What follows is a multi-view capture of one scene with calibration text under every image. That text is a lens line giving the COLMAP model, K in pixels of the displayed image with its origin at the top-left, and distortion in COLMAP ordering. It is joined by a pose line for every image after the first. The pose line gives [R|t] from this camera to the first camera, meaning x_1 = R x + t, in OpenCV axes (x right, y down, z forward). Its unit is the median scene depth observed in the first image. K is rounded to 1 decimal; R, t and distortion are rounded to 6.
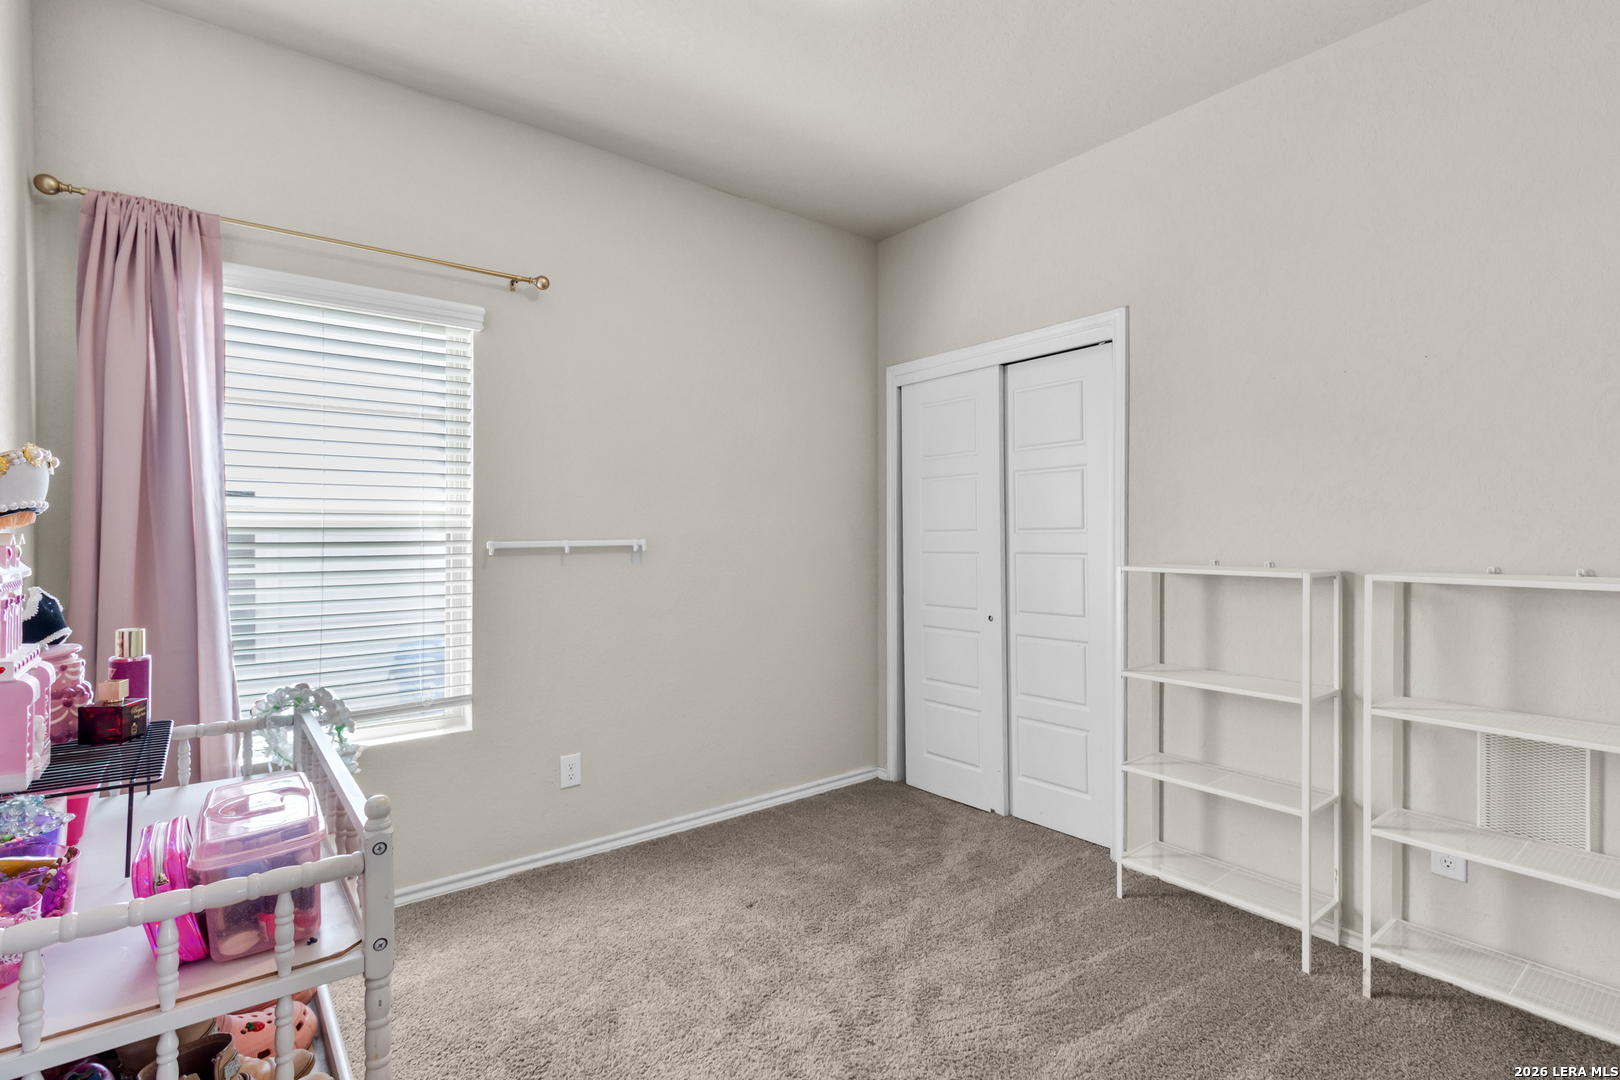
lens RADIAL K [[759.8, 0, 838.3], [0, 759.8, 529.0], [0, 0, 1]] dist [-0.000833, -0.000154]
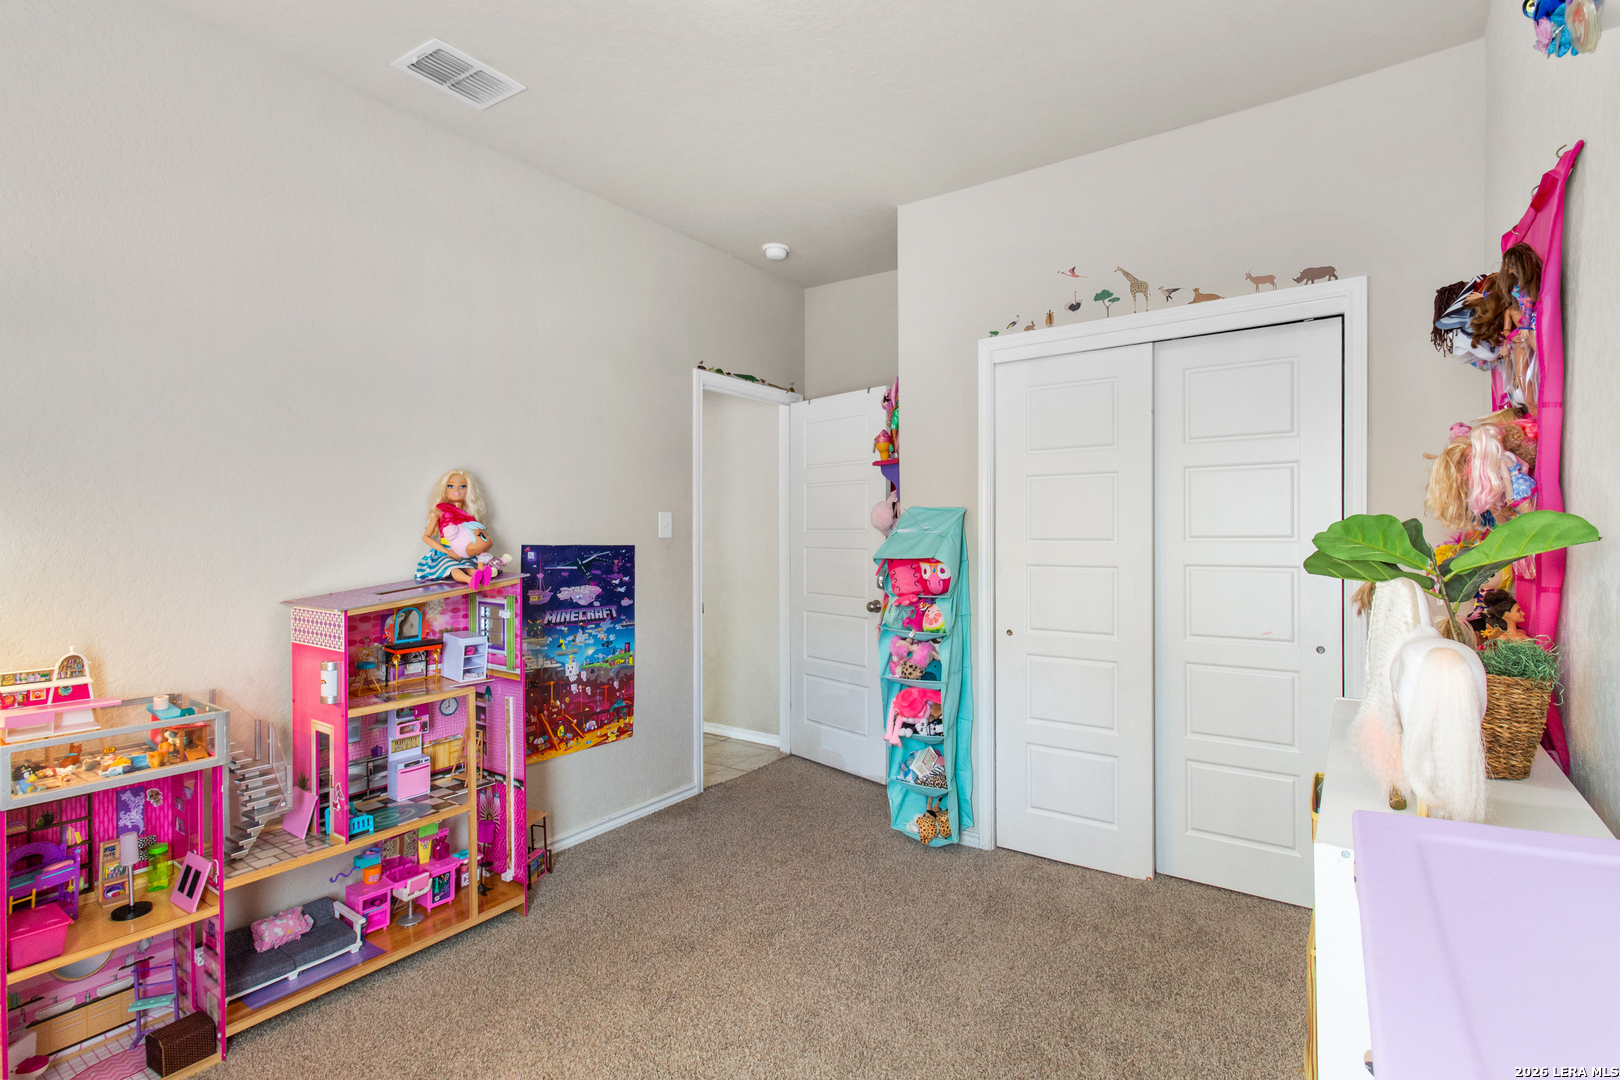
lens RADIAL K [[759.8, 0, 838.3], [0, 759.8, 529.0], [0, 0, 1]] dist [-0.000833, -0.000154]
pose [[0.961905, -0.001150, 0.273380, -0.342126], [0.003540, 0.999960, -0.008250, -0.003322], [-0.273359, 0.008904, 0.961871, 0.283490]]
